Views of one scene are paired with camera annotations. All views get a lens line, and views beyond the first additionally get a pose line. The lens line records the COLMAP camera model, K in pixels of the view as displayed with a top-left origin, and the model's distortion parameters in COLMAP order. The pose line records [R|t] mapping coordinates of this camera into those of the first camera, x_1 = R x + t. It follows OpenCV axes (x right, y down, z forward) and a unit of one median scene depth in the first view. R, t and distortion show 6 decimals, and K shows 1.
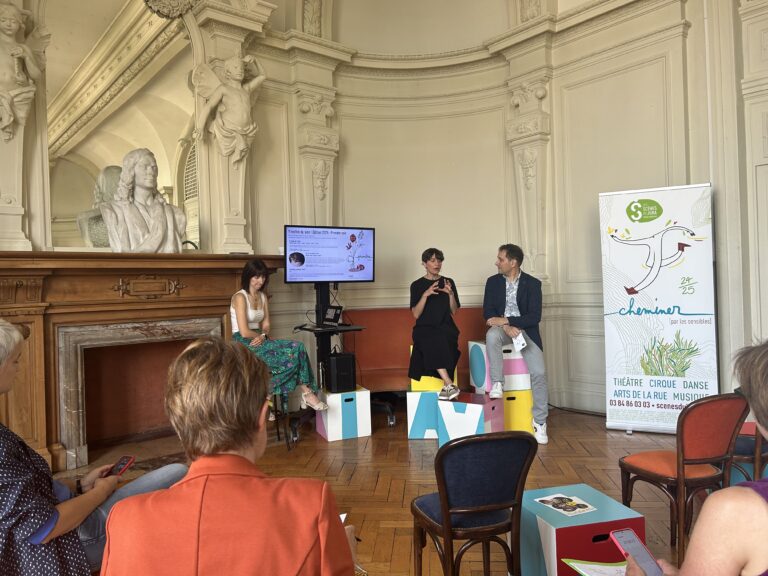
lens RADIAL K [[579.0, 0, 385.1], [0, 579.0, 289.6], [0, 0, 1]] dist [-0.005705, -0.006199]
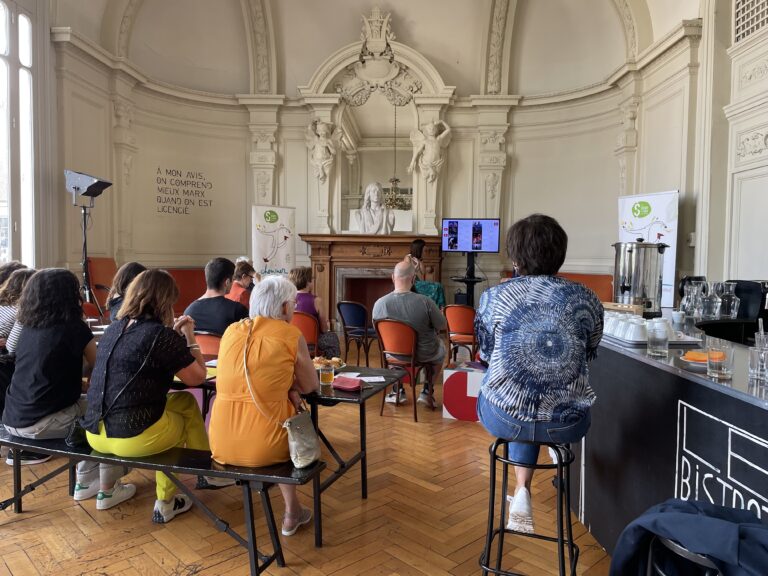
lens RADIAL K [[576.5, 0, 383.6], [0, 576.5, 286.8], [0, 0, 1]] dist [0.014362, 0.000353]
pose [[0.747565, 0.078550, -0.659528, 0.898287], [-0.034507, 0.996234, 0.079538, -0.037950], [0.663292, -0.036701, 0.747460, -0.469542]]
